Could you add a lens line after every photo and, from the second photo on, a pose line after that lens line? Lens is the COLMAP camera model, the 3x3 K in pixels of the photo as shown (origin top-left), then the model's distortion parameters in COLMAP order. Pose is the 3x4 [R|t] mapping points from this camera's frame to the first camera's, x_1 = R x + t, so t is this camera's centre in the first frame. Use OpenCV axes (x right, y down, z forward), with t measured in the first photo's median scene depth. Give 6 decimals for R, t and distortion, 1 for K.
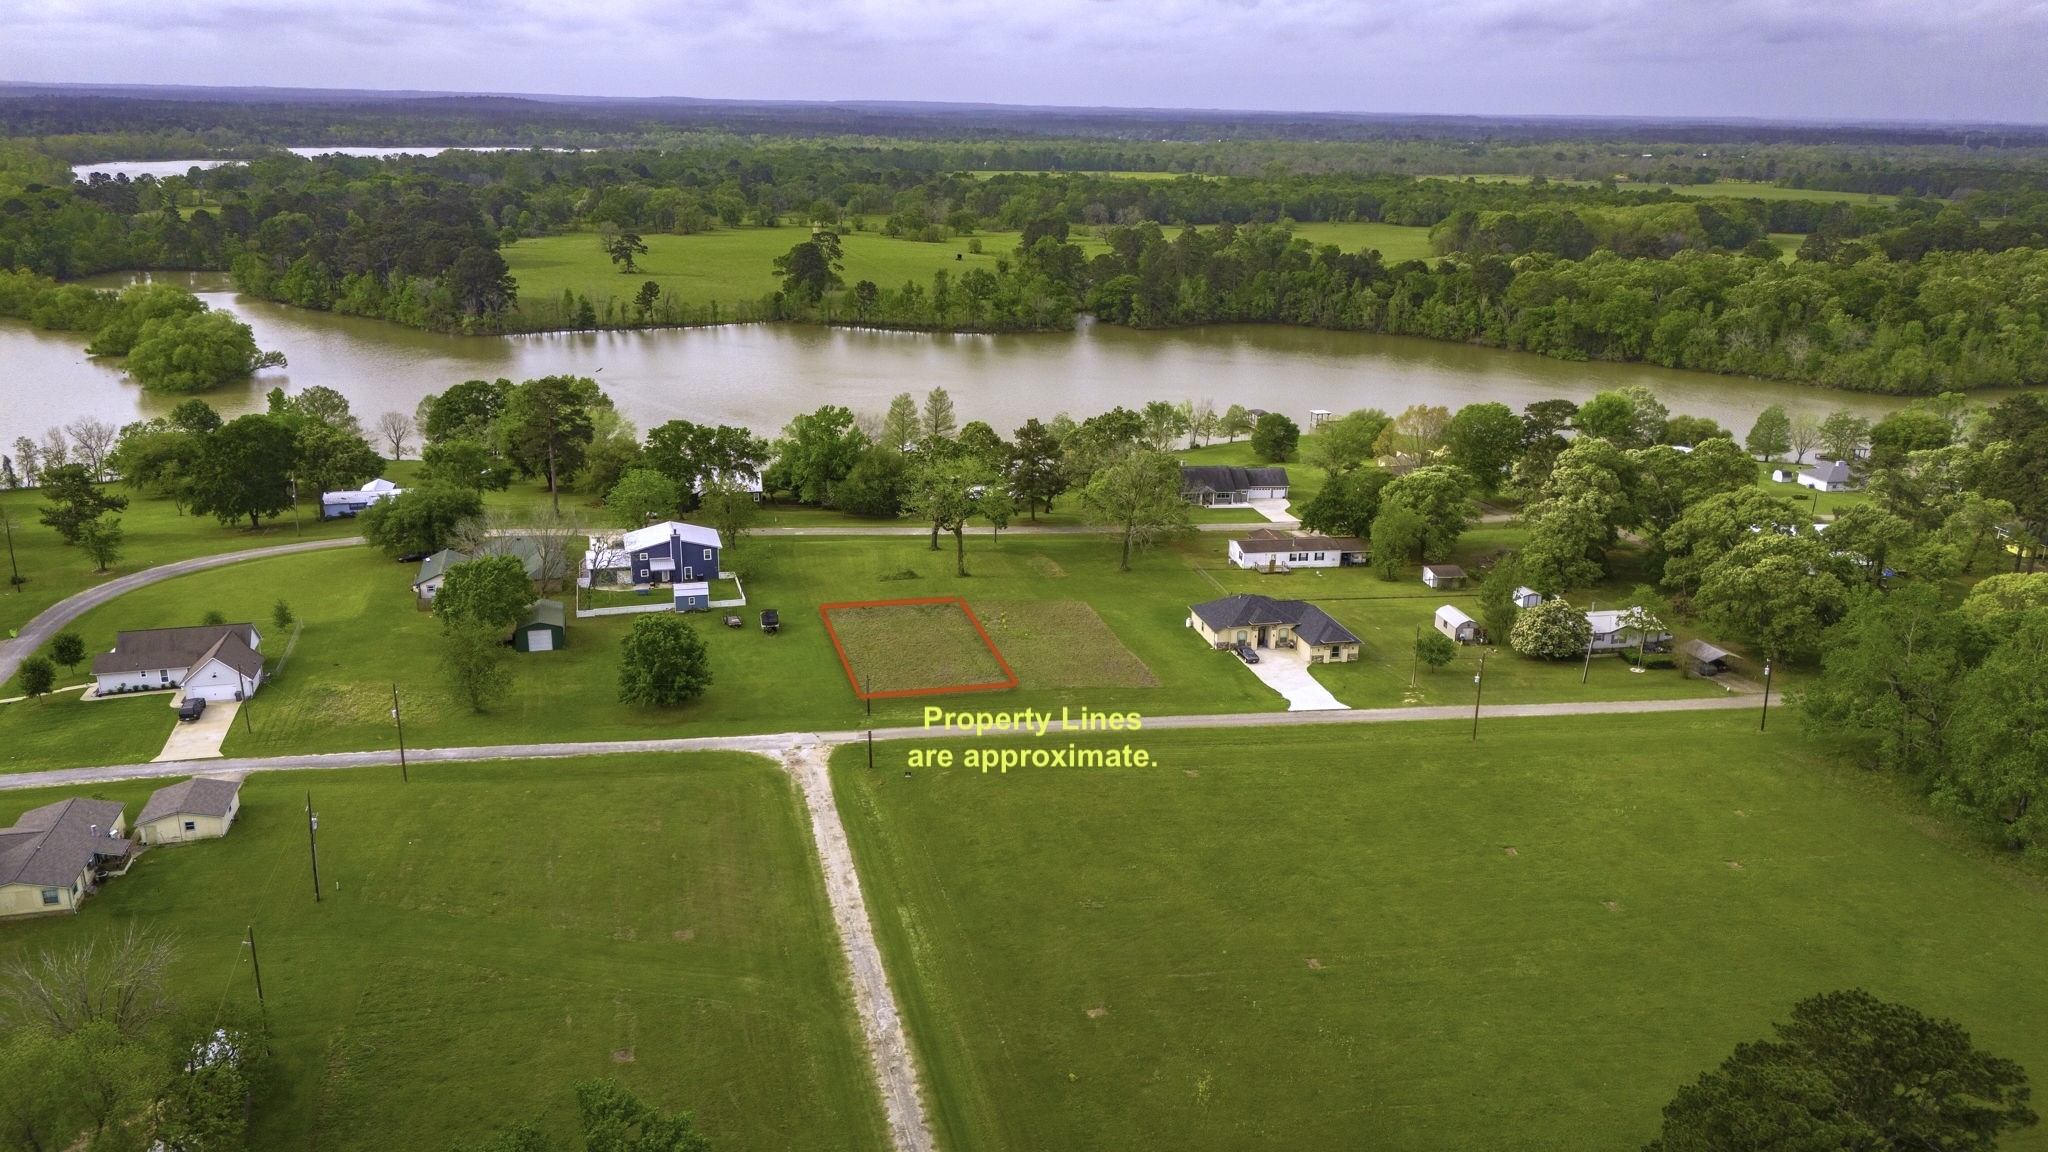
lens RADIAL K [[1488.3, 0, 1016.0], [0, 1488.3, 581.2], [0, 0, 1]] dist [0.196891, -0.561920]
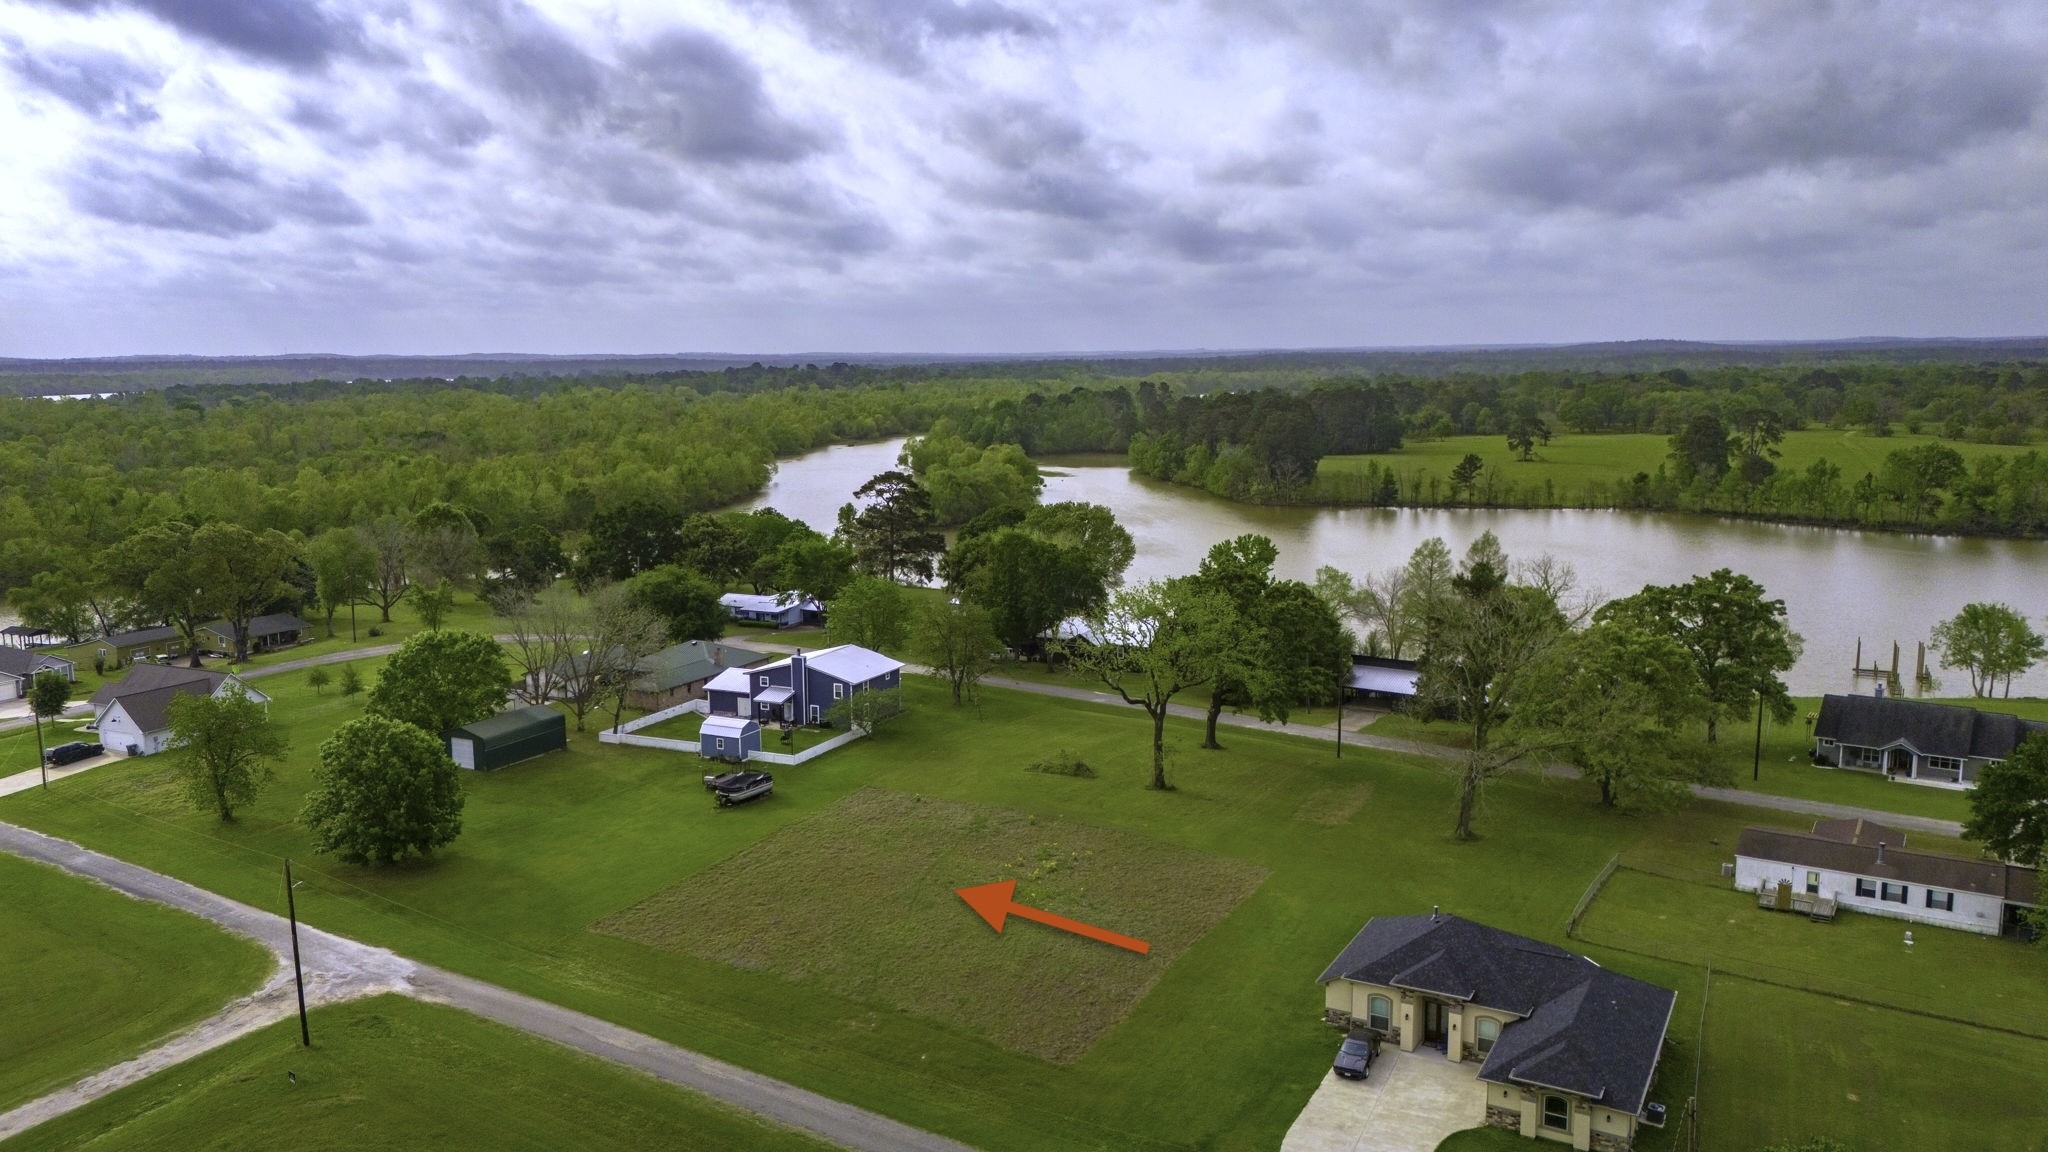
lens RADIAL K [[1490.4, 0, 1024.0], [0, 1490.4, 576.0], [0, 0, 1]] dist [0.101041, -0.123237]
pose [[0.748301, 0.074561, -0.659156, 0.238836], [-0.179154, 0.979454, -0.092591, -0.016796], [0.638709, 0.187376, 0.746285, 0.416354]]
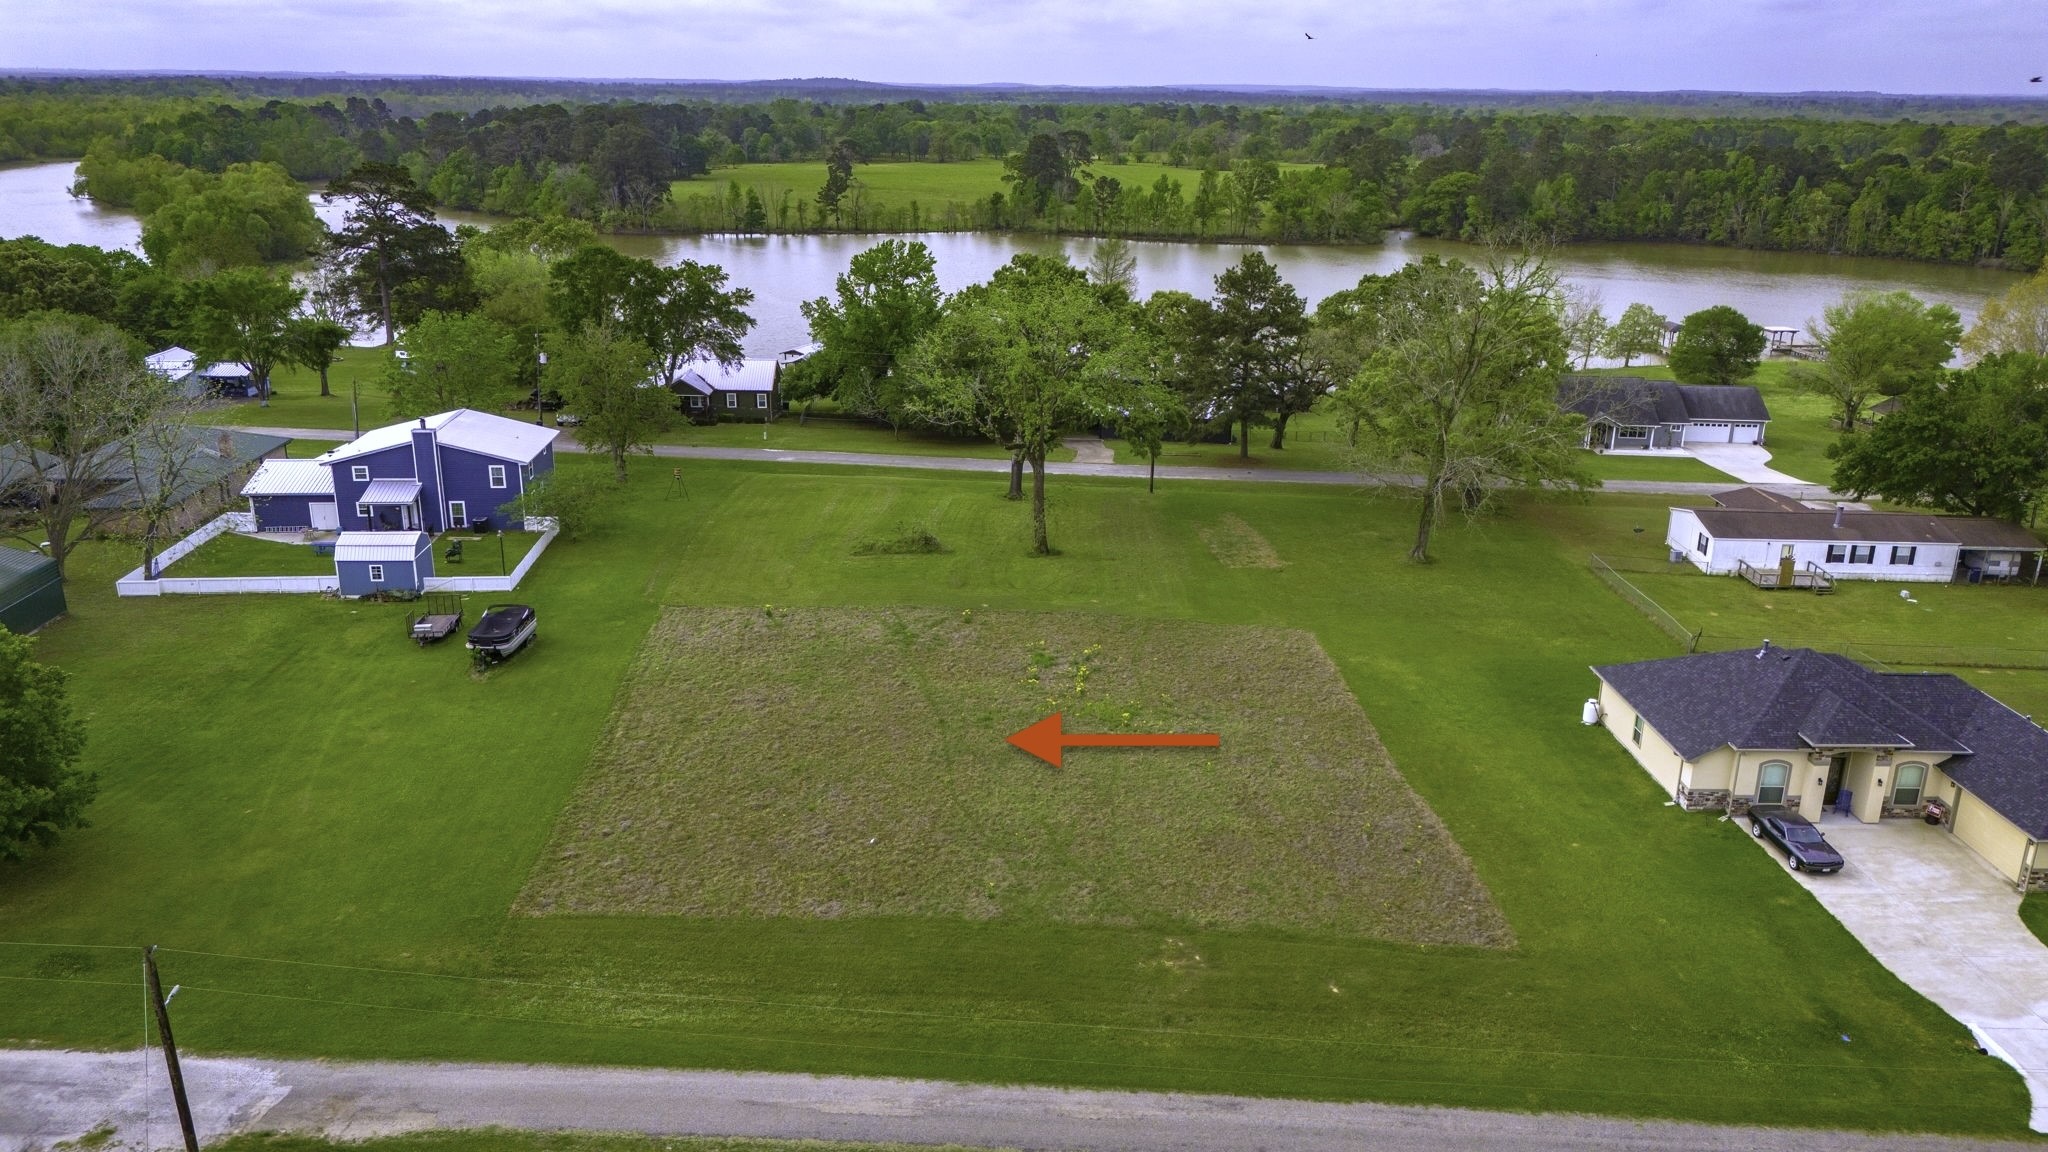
lens RADIAL K [[1497.7, 0, 1025.7], [0, 1497.7, 580.0], [0, 0, 1]] dist [0.074685, -0.072870]
pose [[0.979622, 0.057976, -0.192302, 0.036546], [-0.056925, 0.998318, 0.010988, -0.000219], [0.192616, 0.000183, 0.981274, 0.446084]]
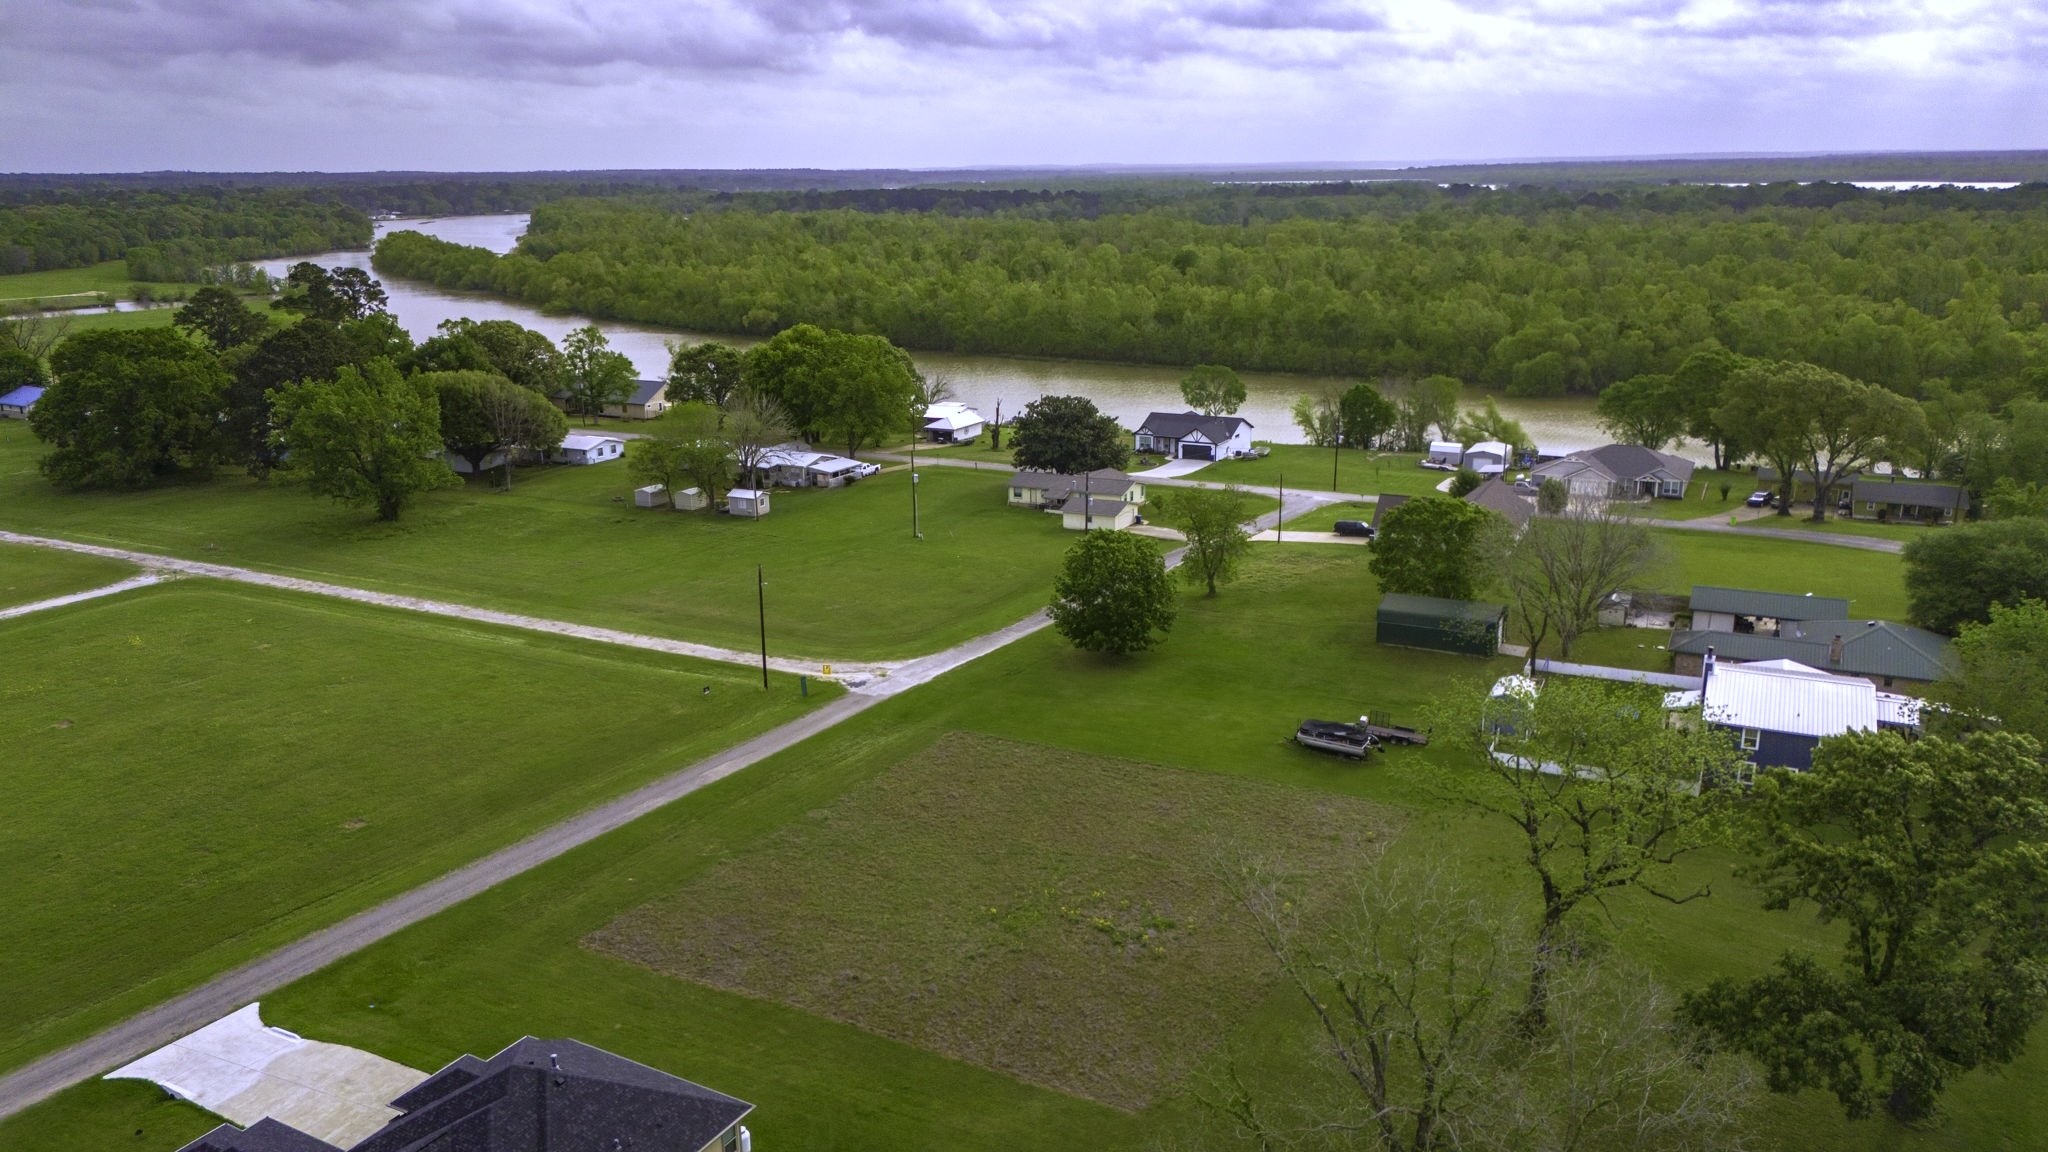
lens RADIAL K [[1490.4, 0, 1024.0], [0, 1490.4, 576.0], [0, 0, 1]] dist [0.101041, -0.123237]
pose [[-0.665663, 0.189115, -0.721892, 0.206999], [-0.221585, 0.873638, 0.433193, -0.166862], [0.712596, 0.448321, -0.539644, 0.843820]]
